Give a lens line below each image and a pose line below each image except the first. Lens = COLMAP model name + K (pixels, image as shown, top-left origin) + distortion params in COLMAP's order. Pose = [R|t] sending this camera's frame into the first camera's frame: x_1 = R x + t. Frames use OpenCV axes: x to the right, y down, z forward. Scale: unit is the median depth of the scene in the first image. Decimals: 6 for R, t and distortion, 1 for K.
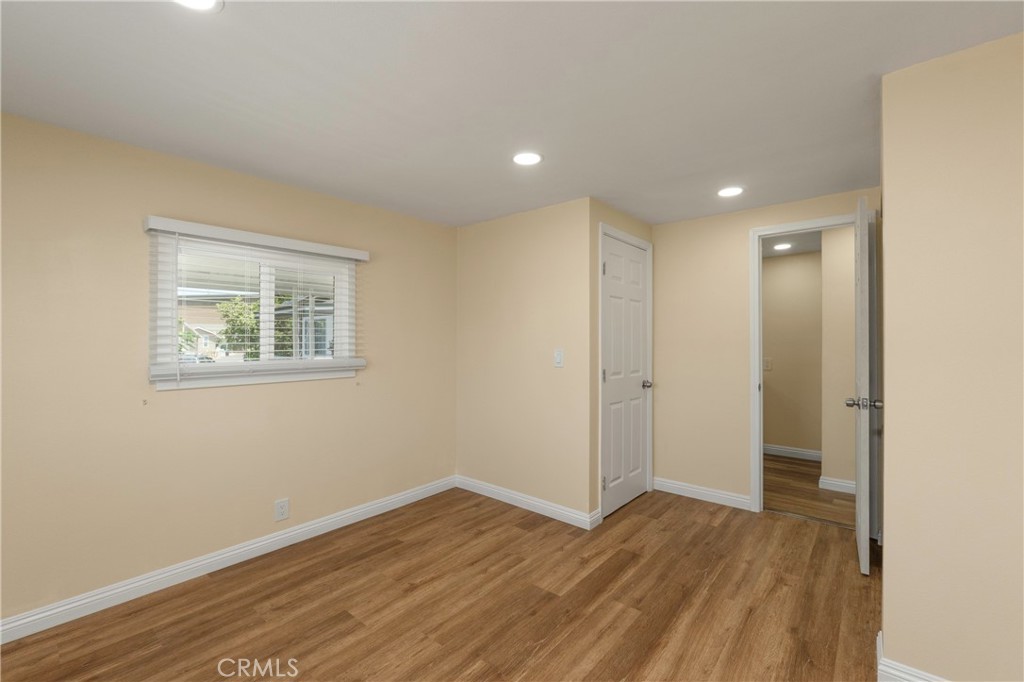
lens RADIAL K [[431.3, 0, 512.0], [0, 431.3, 341.0], [0, 0, 1]] dist [-0.011451, -0.000192]
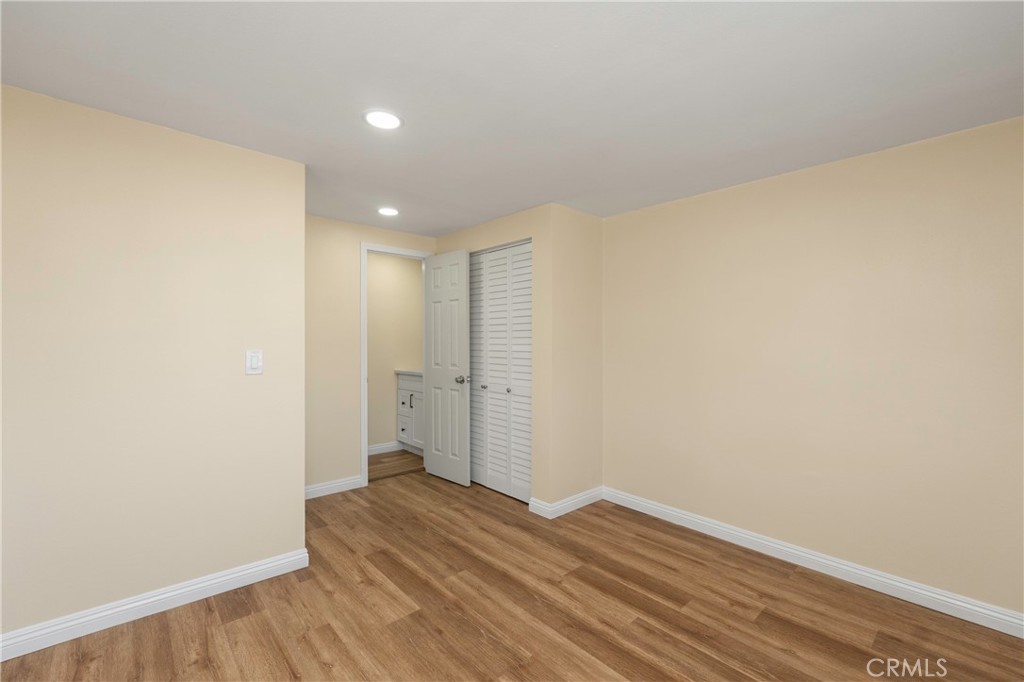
lens RADIAL K [[431.3, 0, 512.0], [0, 431.3, 341.0], [0, 0, 1]] dist [-0.011451, -0.000192]
pose [[0.131874, -0.001169, 0.991266, -0.701262], [-0.005540, 0.999983, 0.001916, 0.001489], [-0.991251, -0.005744, 0.131865, 0.597275]]
